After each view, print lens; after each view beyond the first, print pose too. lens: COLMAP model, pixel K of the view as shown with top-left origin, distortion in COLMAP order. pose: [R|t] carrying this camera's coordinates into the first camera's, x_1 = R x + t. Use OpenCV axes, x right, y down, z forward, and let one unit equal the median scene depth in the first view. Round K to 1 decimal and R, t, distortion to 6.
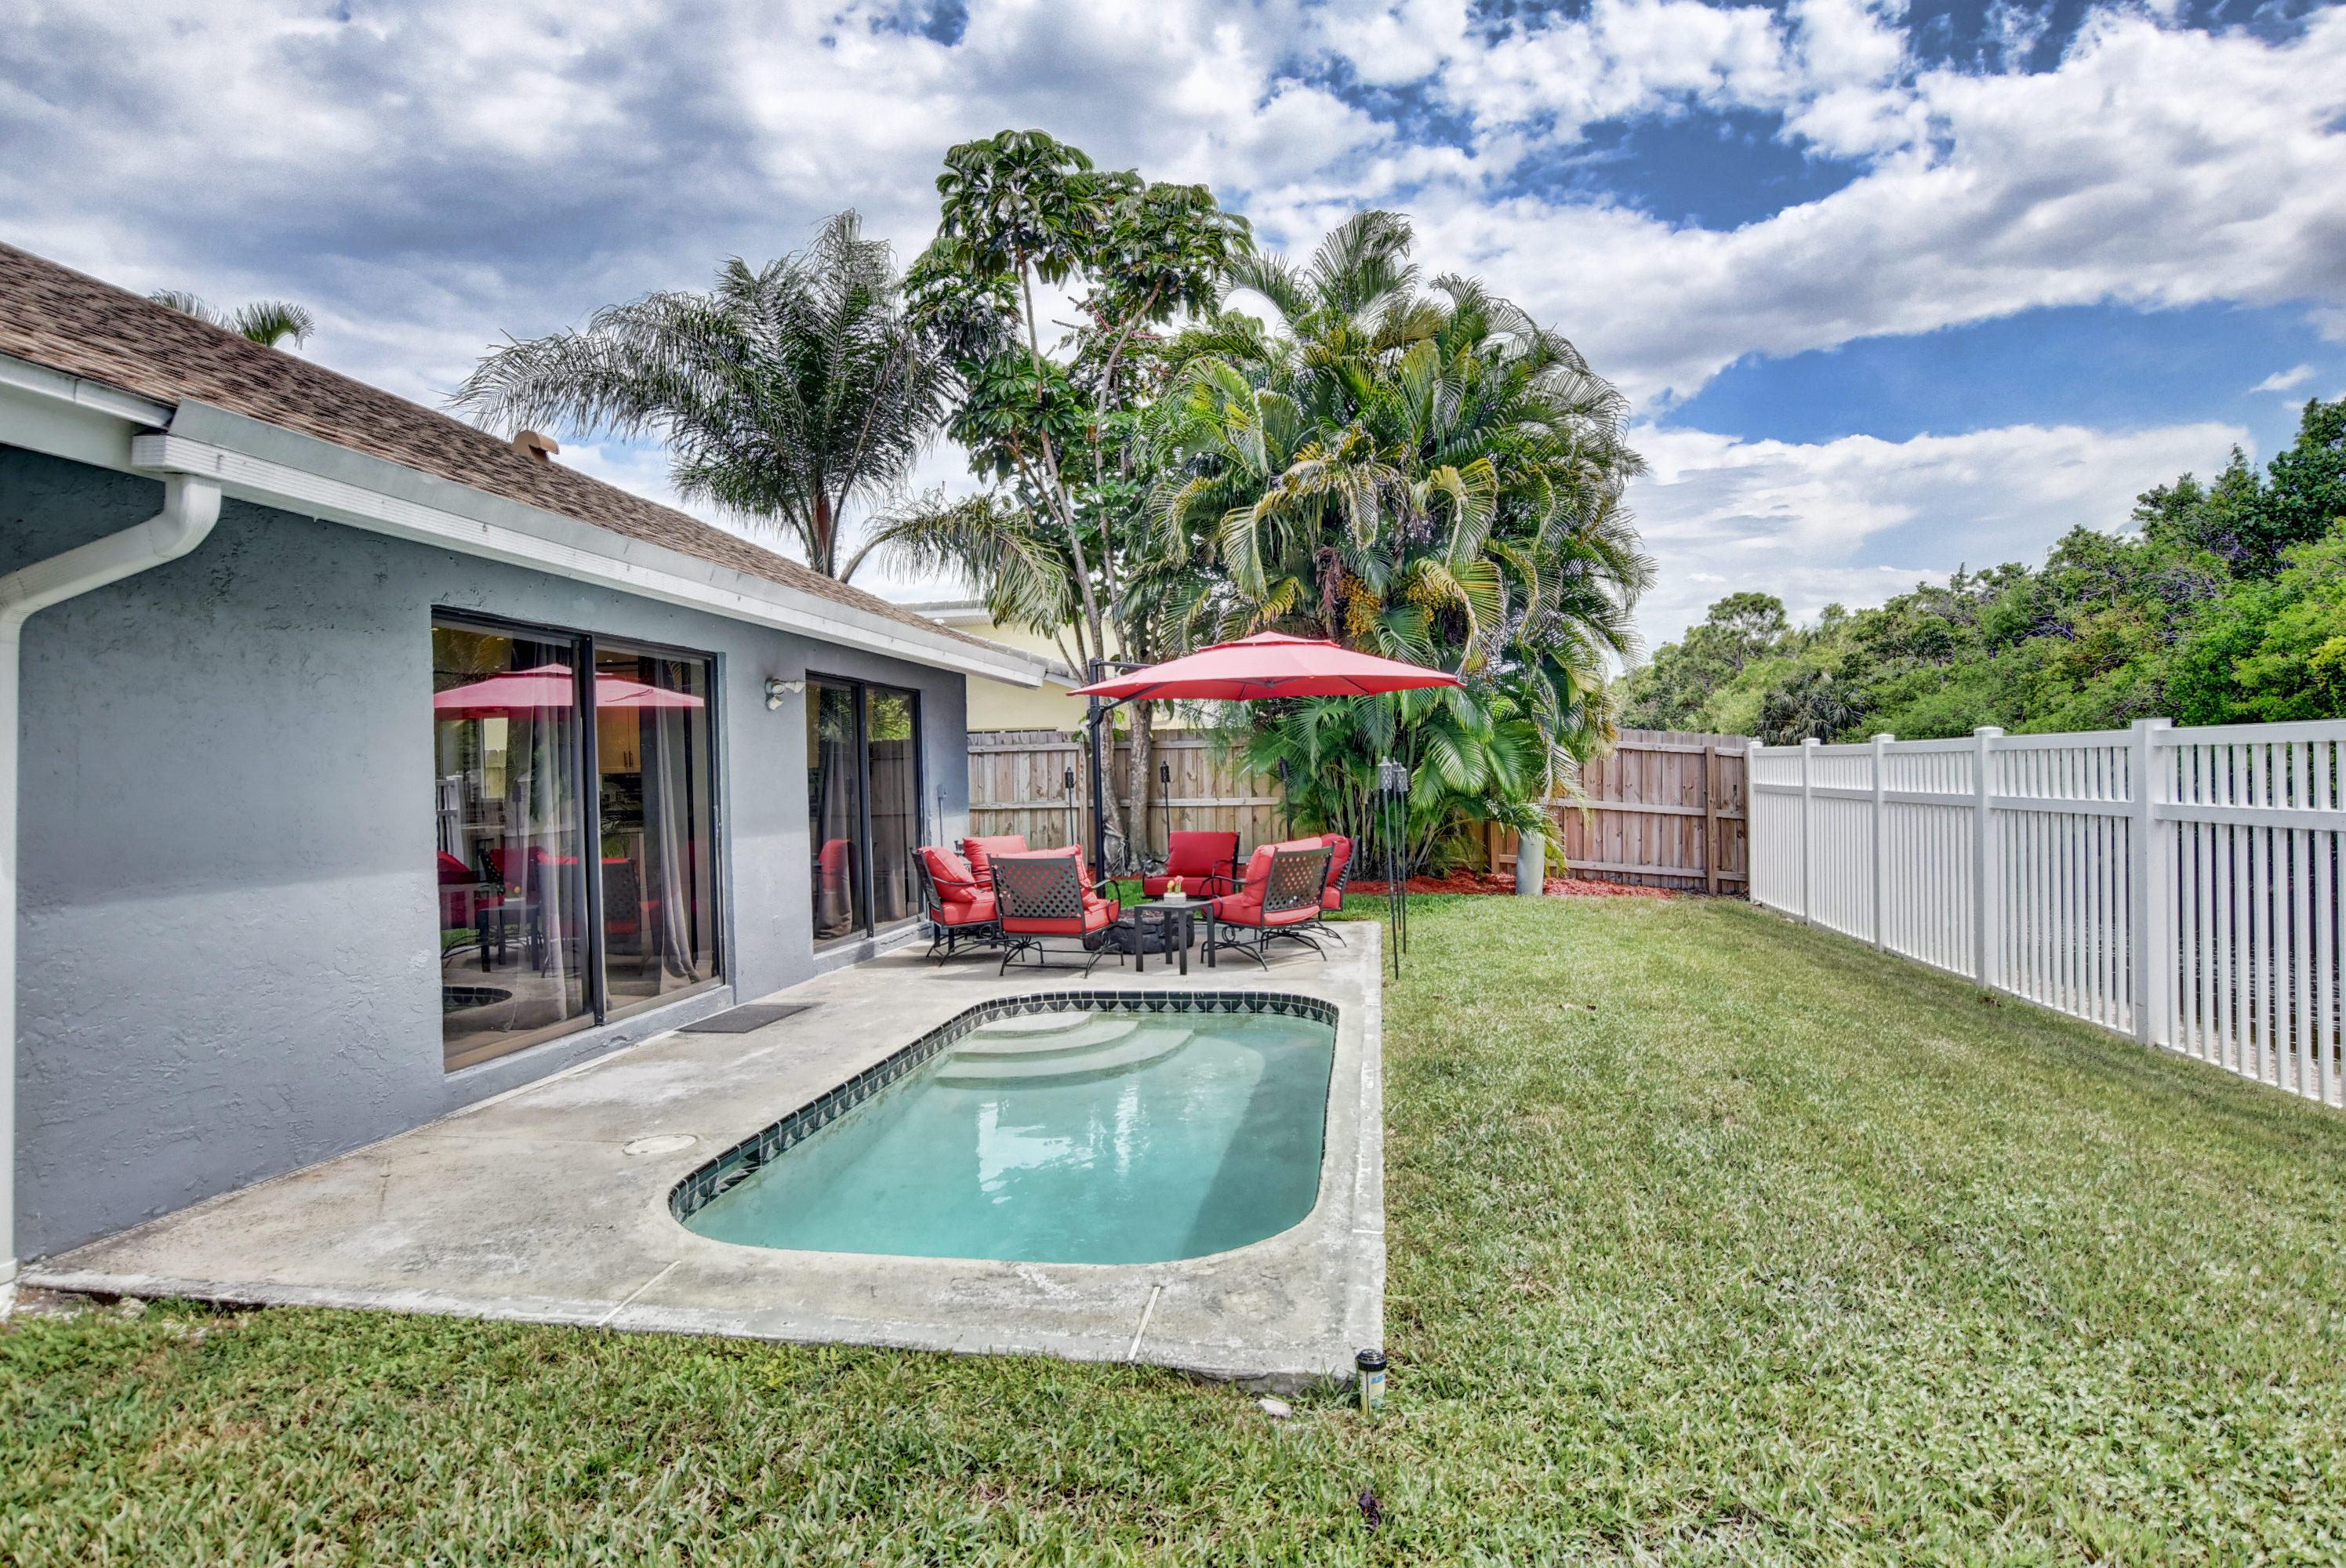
lens RADIAL K [[1256.4, 0, 1169.8], [0, 1256.4, 803.6], [0, 0, 1]] dist [-0.029207, 0.000747]
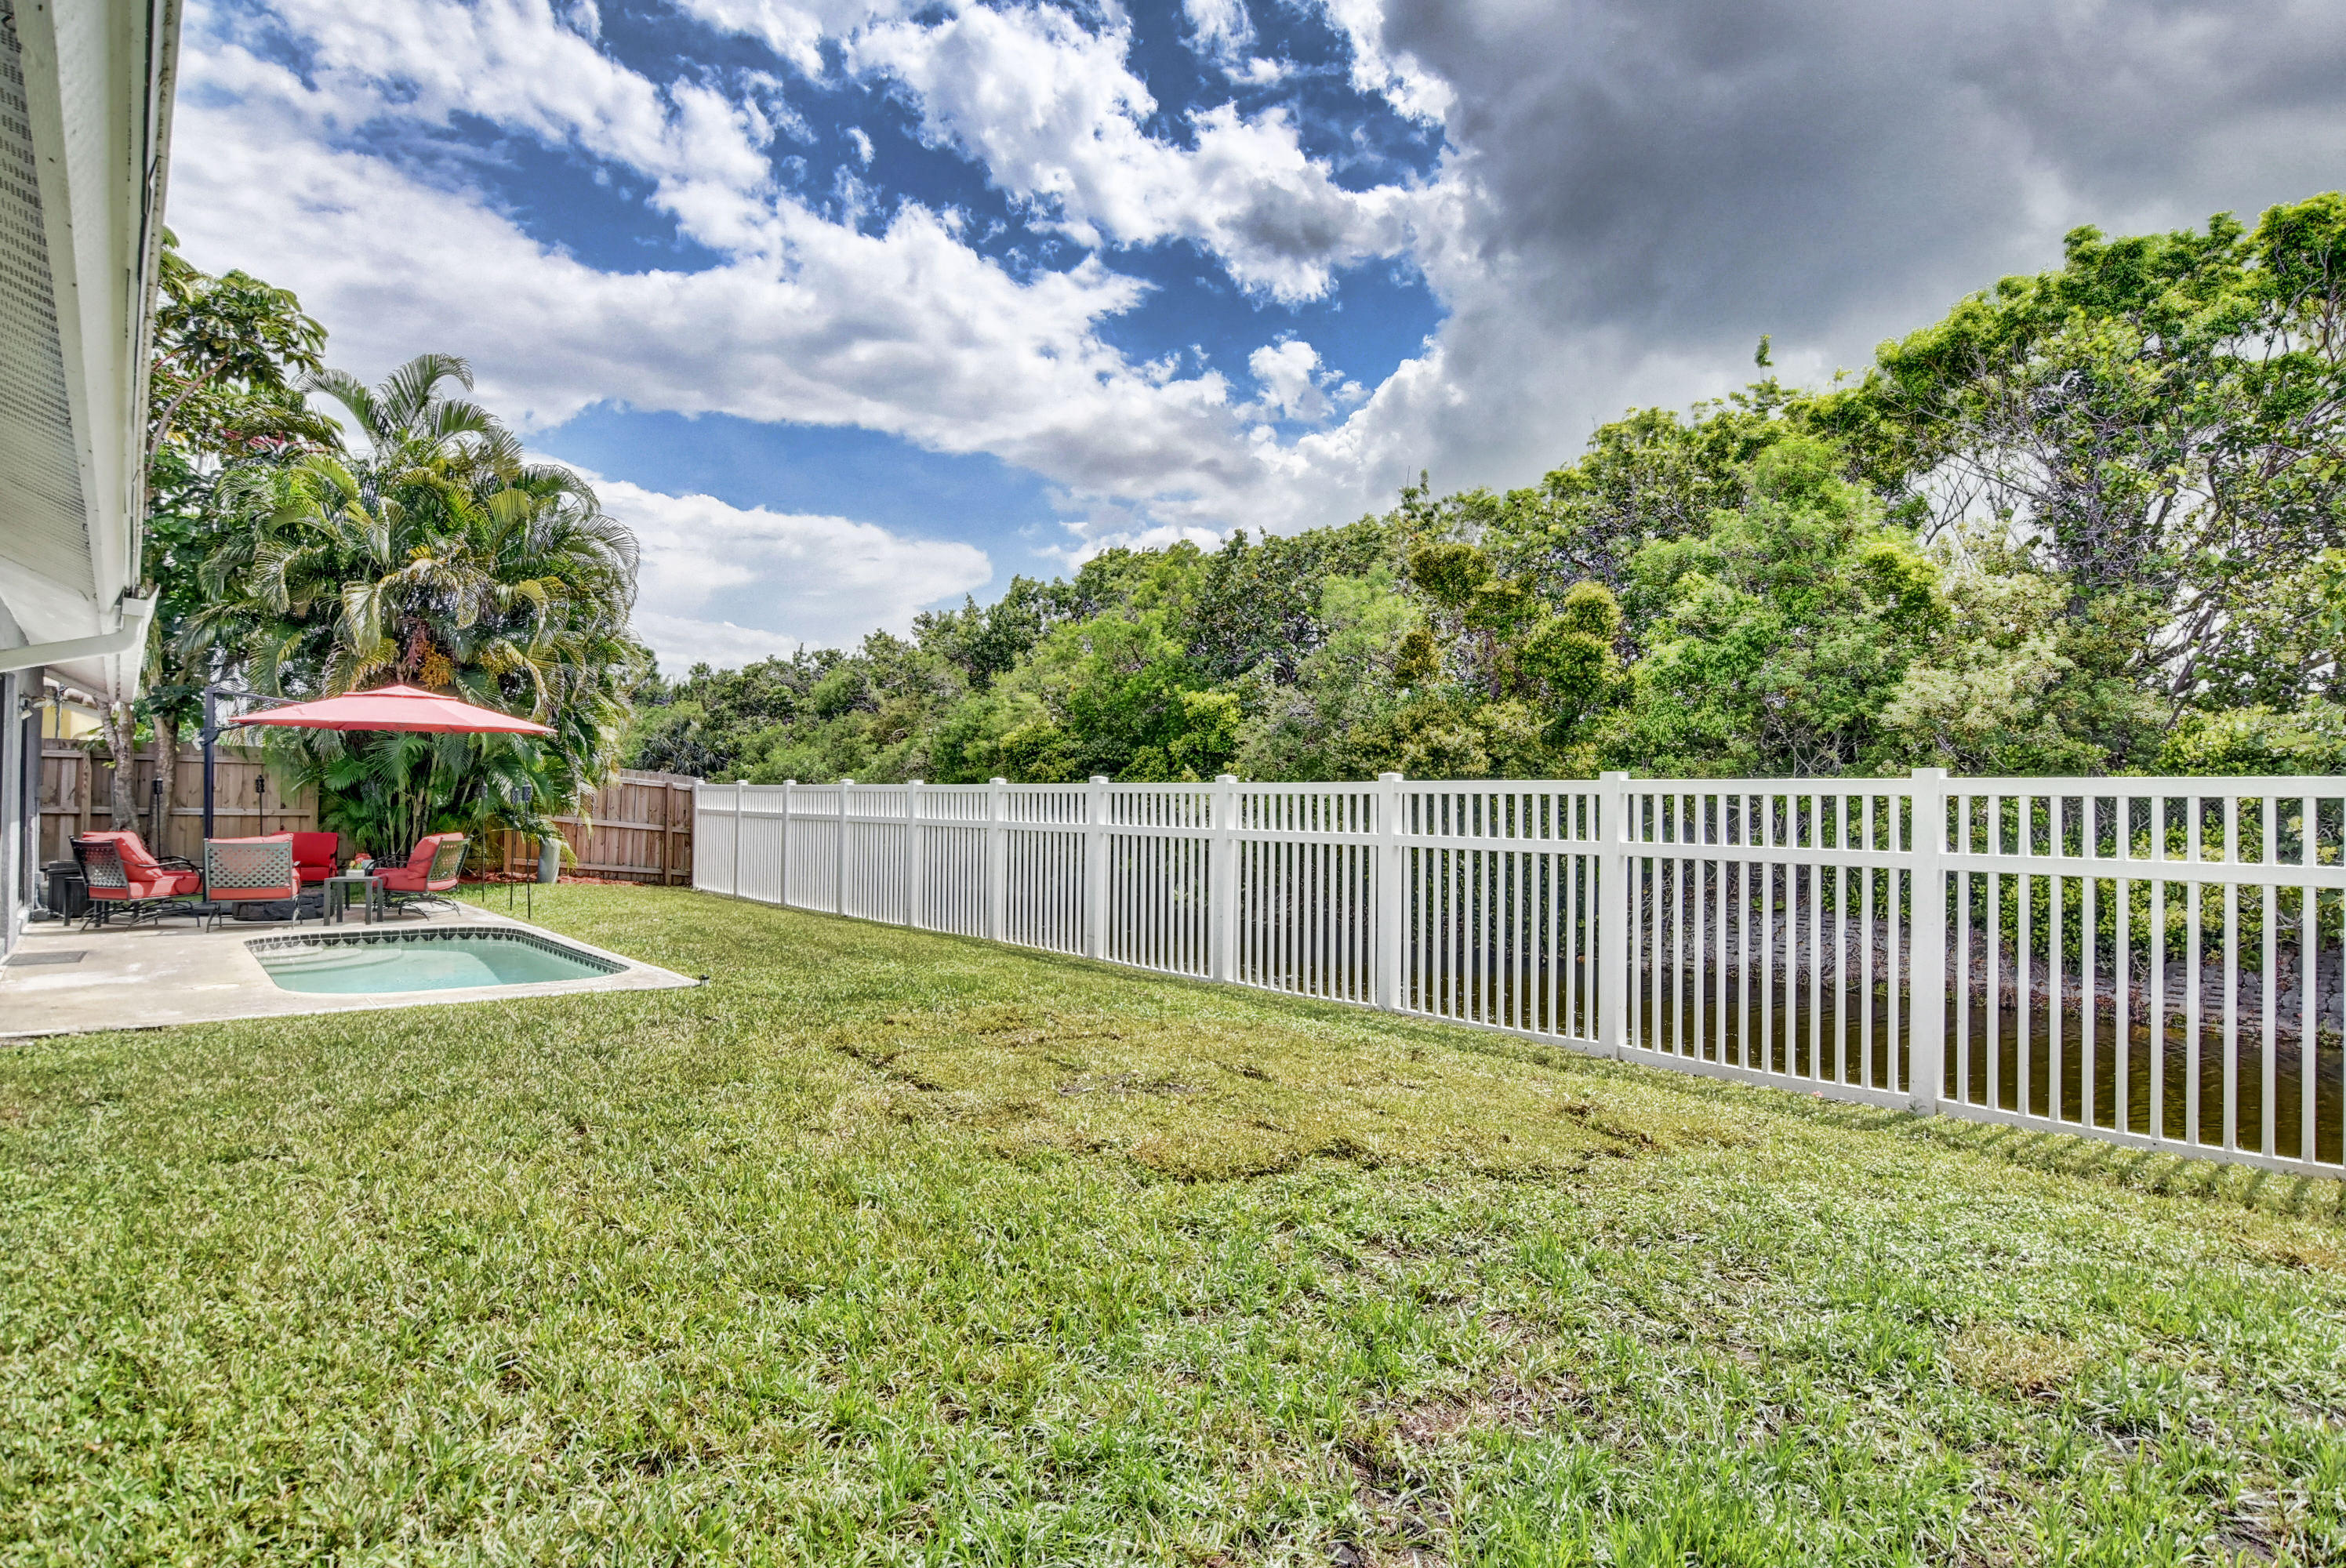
lens RADIAL K [[1256.4, 0, 1169.8], [0, 1256.4, 803.6], [0, 0, 1]] dist [-0.029207, 0.000747]
pose [[0.648131, 0.032660, 0.760828, -0.074563], [-0.011064, 0.999378, -0.033475, 0.005249], [-0.761448, 0.013279, 0.648089, -0.096666]]
